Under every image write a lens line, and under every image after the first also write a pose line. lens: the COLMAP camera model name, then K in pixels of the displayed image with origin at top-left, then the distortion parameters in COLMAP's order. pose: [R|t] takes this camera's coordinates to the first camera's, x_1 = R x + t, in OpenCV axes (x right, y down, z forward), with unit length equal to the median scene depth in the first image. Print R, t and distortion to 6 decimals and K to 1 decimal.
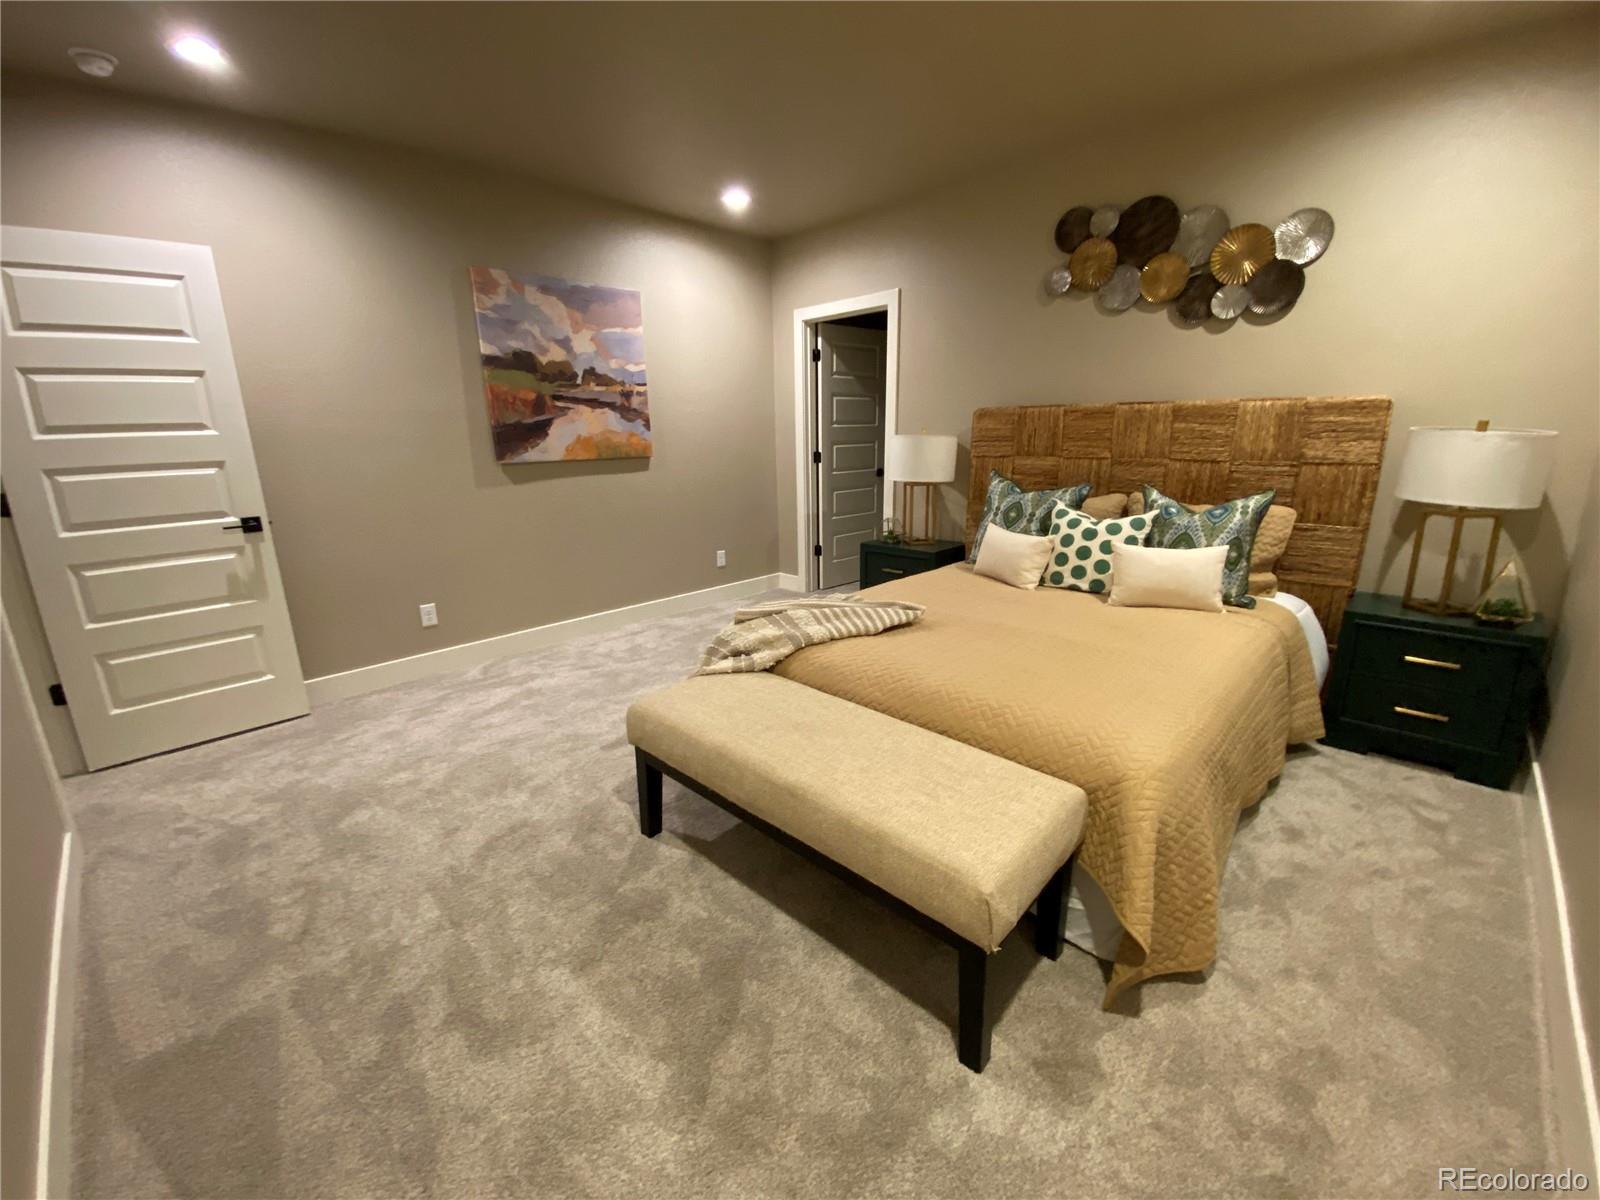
lens RADIAL K [[659.6, 0, 788.6], [0, 659.6, 589.6], [0, 0, 1]] dist [0.016762, -0.000250]
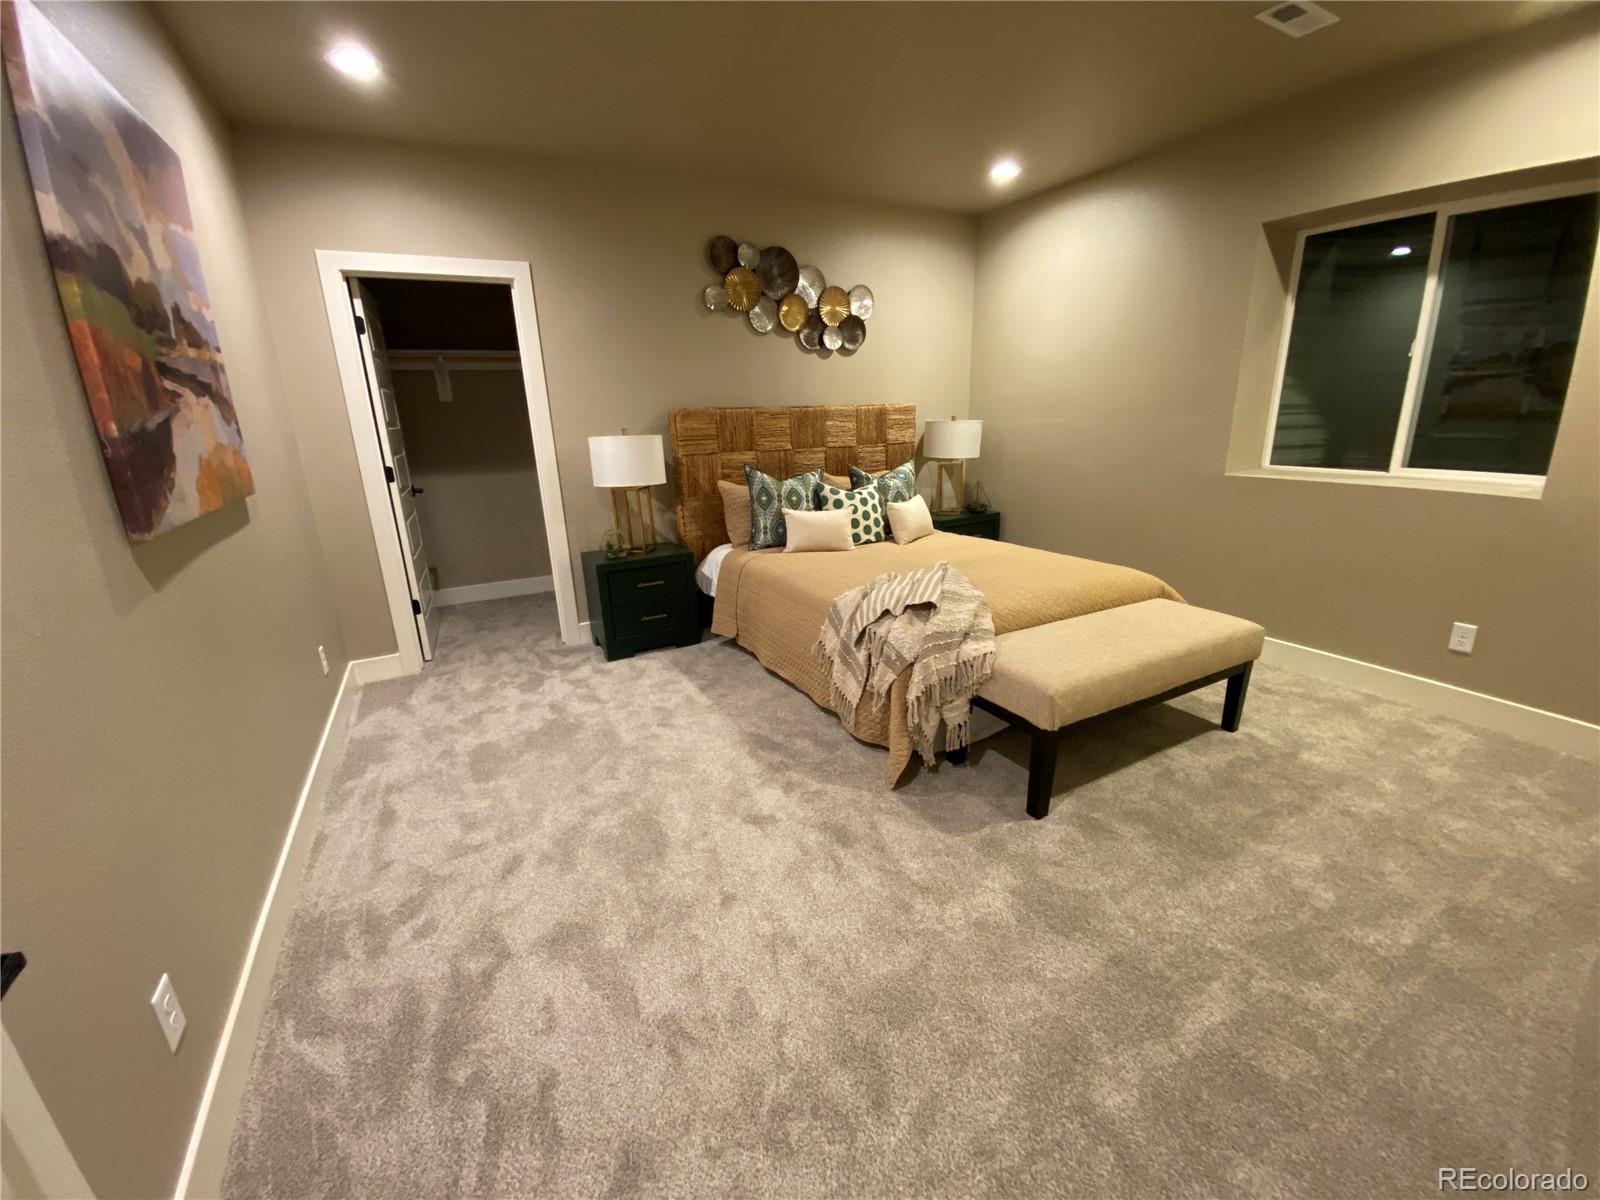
lens RADIAL K [[659.6, 0, 793.1], [0, 659.6, 605.0], [0, 0, 1]] dist [0.016762, -0.000250]
pose [[0.285147, -0.260629, 0.922369, -0.730028], [0.256427, 0.947986, 0.188594, -0.142664], [-0.923546, 0.182744, 0.337147, 0.583436]]
